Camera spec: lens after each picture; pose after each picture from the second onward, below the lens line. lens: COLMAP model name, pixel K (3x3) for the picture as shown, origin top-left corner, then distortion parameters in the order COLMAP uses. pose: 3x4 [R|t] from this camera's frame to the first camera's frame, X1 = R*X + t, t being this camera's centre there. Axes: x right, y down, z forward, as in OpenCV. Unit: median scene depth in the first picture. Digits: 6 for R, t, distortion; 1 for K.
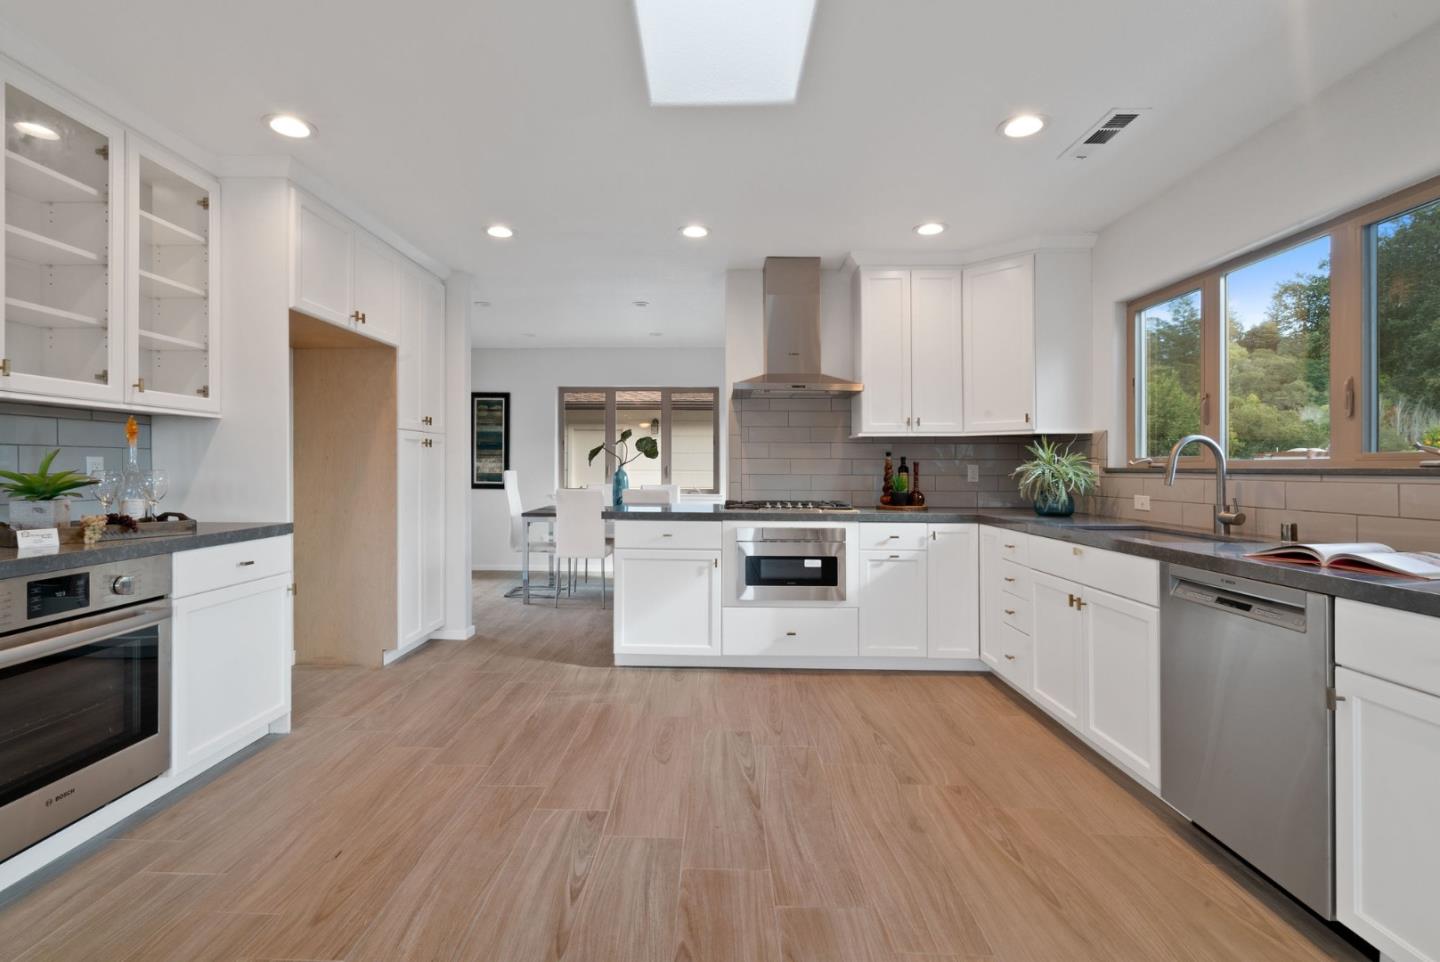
lens RADIAL K [[661.2, 0, 700.3], [0, 661.2, 466.1], [0, 0, 1]] dist [0.002864, -0.000061]
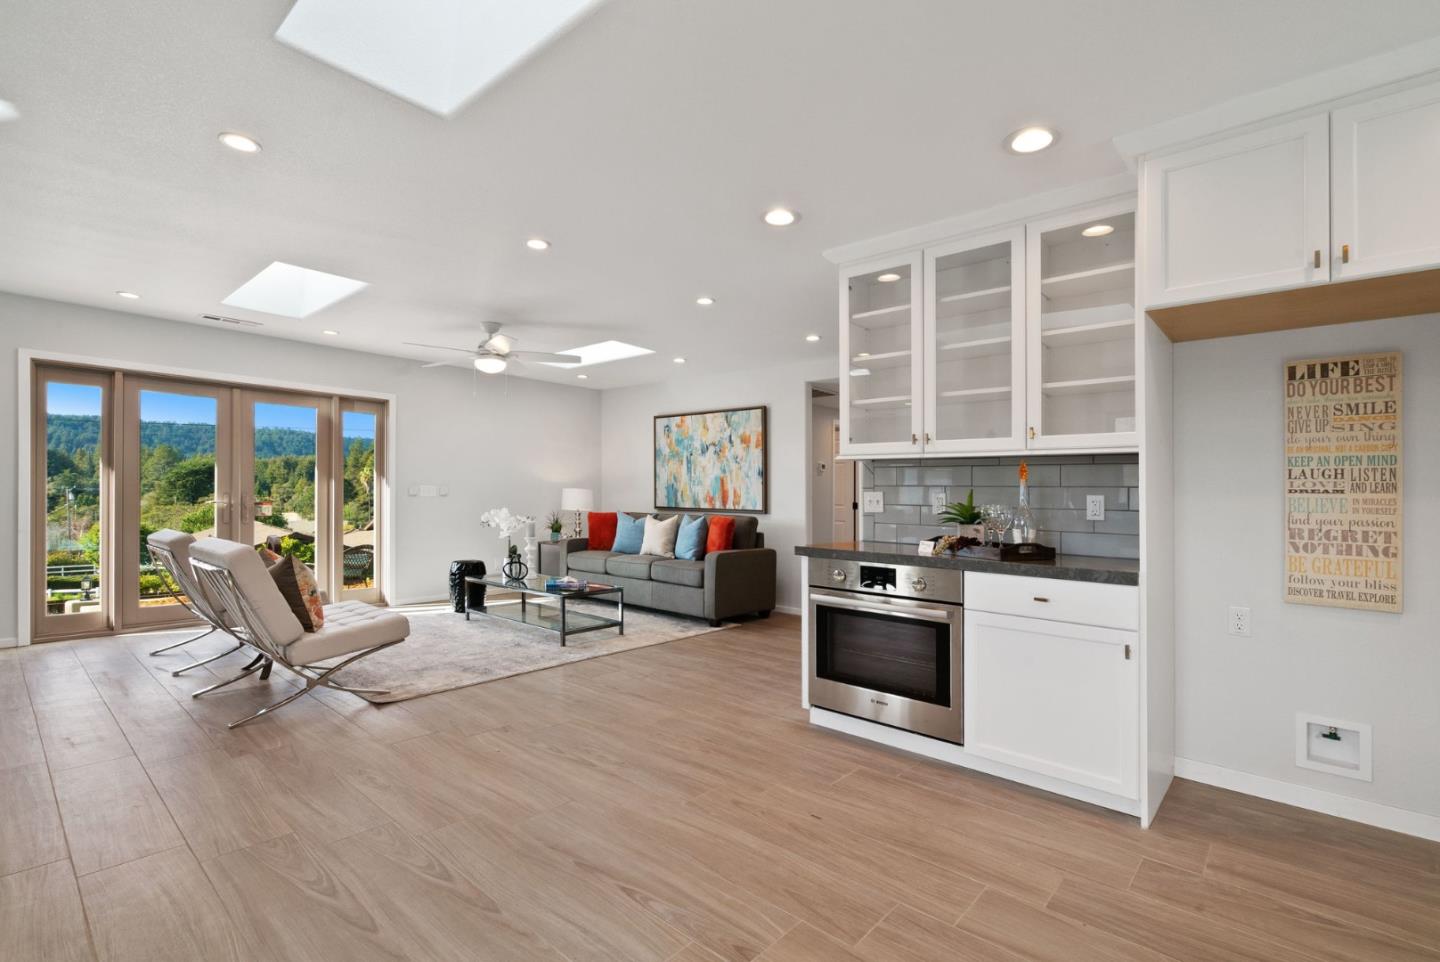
lens RADIAL K [[649.0, 0, 730.5], [0, 649.0, 518.1], [0, 0, 1]] dist [-0.003560, 0.000709]
pose [[-0.626283, 0.009104, -0.779543, 0.412168], [-0.020565, 0.999391, 0.028193, 0.008685], [0.779325, 0.033688, -0.625714, 1.402485]]
